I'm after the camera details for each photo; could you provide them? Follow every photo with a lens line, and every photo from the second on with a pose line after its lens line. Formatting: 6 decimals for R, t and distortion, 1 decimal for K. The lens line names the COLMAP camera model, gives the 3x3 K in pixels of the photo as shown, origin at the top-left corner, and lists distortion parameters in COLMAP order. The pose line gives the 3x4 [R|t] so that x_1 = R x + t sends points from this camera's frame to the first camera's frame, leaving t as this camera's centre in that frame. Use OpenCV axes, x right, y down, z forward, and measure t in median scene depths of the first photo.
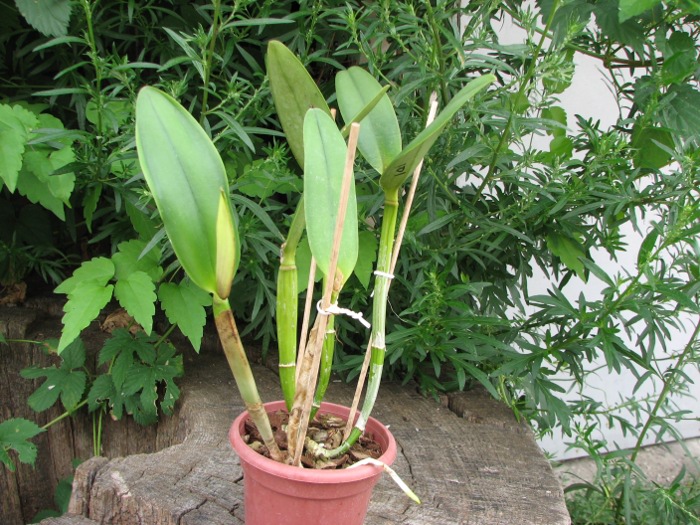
lens RADIAL K [[747.3, 0, 343.0], [0, 747.3, 299.8], [0, 0, 1]] dist [-0.209468, 0.288947]
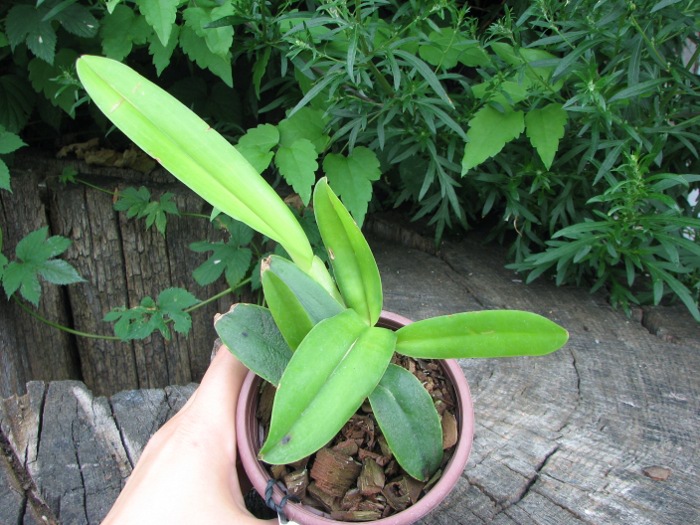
lens RADIAL K [[749.5, 0, 343.0], [0, 749.5, 290.7], [0, 0, 1]] dist [-0.210005, 0.275797]
pose [[0.952174, 0.092103, -0.291346, 0.058740], [-0.060971, 0.991584, 0.114205, 0.034667], [0.299412, -0.090980, 0.949776, 0.095831]]
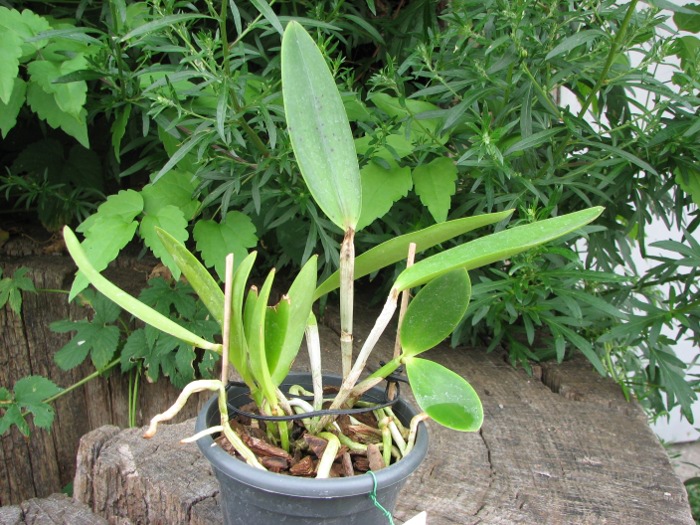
lens RADIAL K [[749.5, 0, 343.0], [0, 749.5, 290.7], [0, 0, 1]] dist [-0.210005, 0.275797]
pose [[0.991127, 0.020344, -0.131352, 0.030522], [-0.016264, 0.999354, 0.032058, 0.023951], [0.131919, -0.029637, 0.990817, 0.168052]]
